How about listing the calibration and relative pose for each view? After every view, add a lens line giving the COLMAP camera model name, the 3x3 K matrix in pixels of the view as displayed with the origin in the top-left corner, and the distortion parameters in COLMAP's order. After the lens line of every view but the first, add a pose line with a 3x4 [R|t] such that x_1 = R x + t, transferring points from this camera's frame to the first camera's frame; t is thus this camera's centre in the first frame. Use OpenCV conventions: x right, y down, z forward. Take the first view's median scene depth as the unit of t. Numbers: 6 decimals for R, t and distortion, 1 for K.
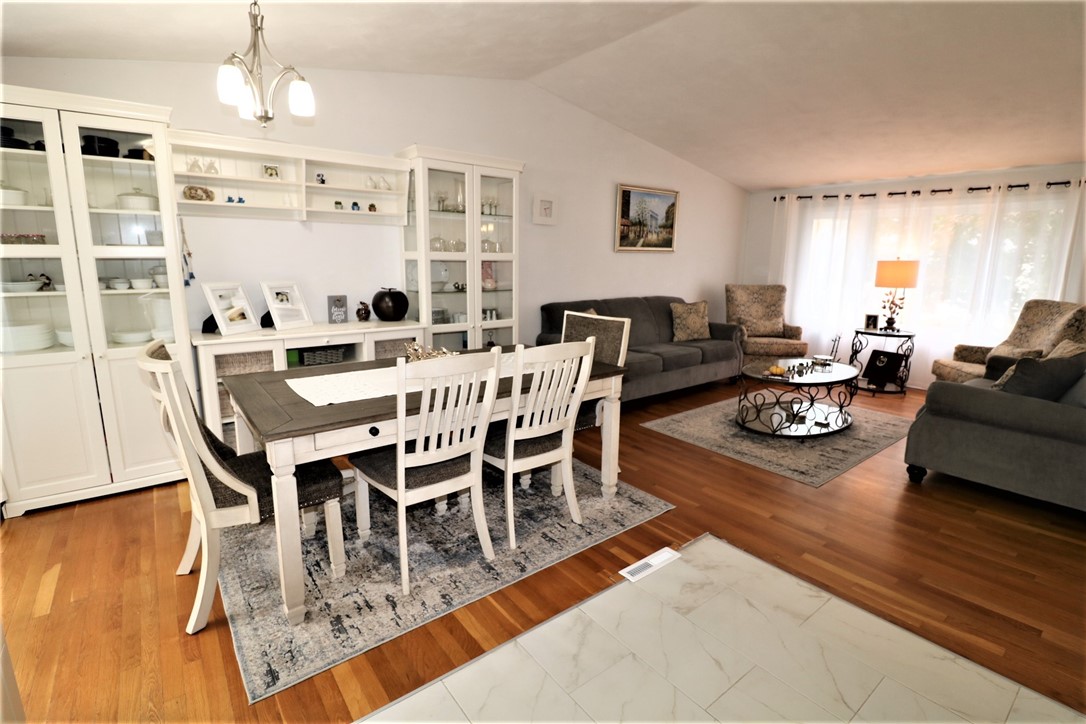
lens RADIAL K [[506.4, 0, 539.2], [0, 506.4, 356.3], [0, 0, 1]] dist [-0.011961, -0.001097]
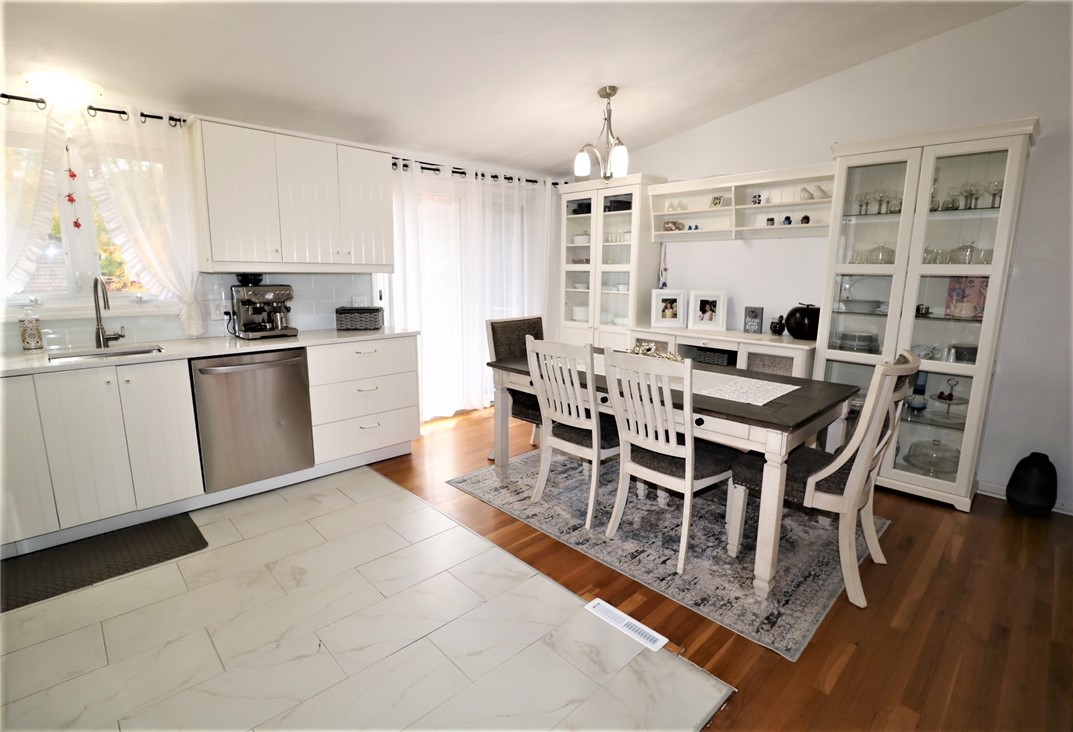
lens RADIAL K [[503.4, 0, 520.2], [0, 503.4, 362.5], [0, 0, 1]] dist [-0.001676, -0.013530]
pose [[0.091333, 0.170605, -0.981097, 0.637390], [-0.193439, 0.969488, 0.150579, -0.074100], [0.976852, 0.176030, 0.121548, 0.425486]]
